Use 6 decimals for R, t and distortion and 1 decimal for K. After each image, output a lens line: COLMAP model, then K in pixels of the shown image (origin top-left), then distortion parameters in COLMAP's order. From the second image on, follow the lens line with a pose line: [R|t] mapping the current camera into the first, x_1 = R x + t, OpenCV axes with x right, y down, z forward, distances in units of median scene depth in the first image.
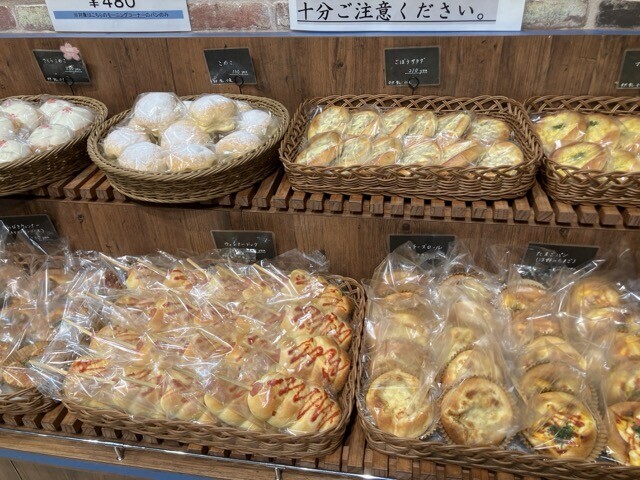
lens RADIAL K [[536.8, 0, 317.3], [0, 536.8, 237.9], [0, 0, 1]] dist [0.007189, 0.004284]
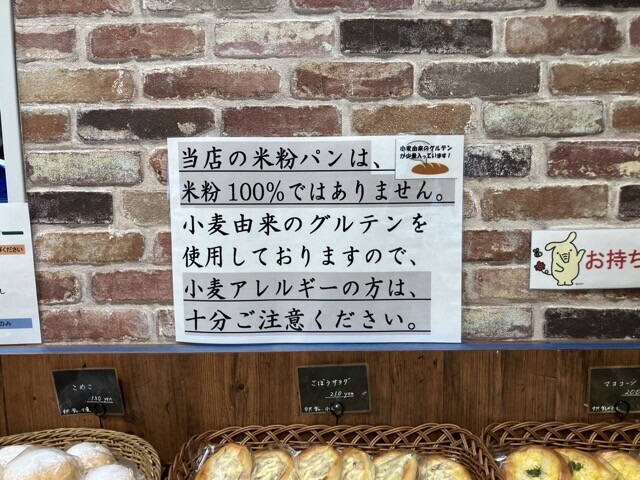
lens RADIAL K [[536.8, 0, 321.3], [0, 536.8, 240.5], [0, 0, 1]] dist [0.007189, 0.004284]
pose [[0.988151, 0.009472, 0.153195, 0.038630], [0.058040, 0.900923, -0.430081, -0.180202], [-0.142090, 0.433876, 0.889698, 0.226643]]
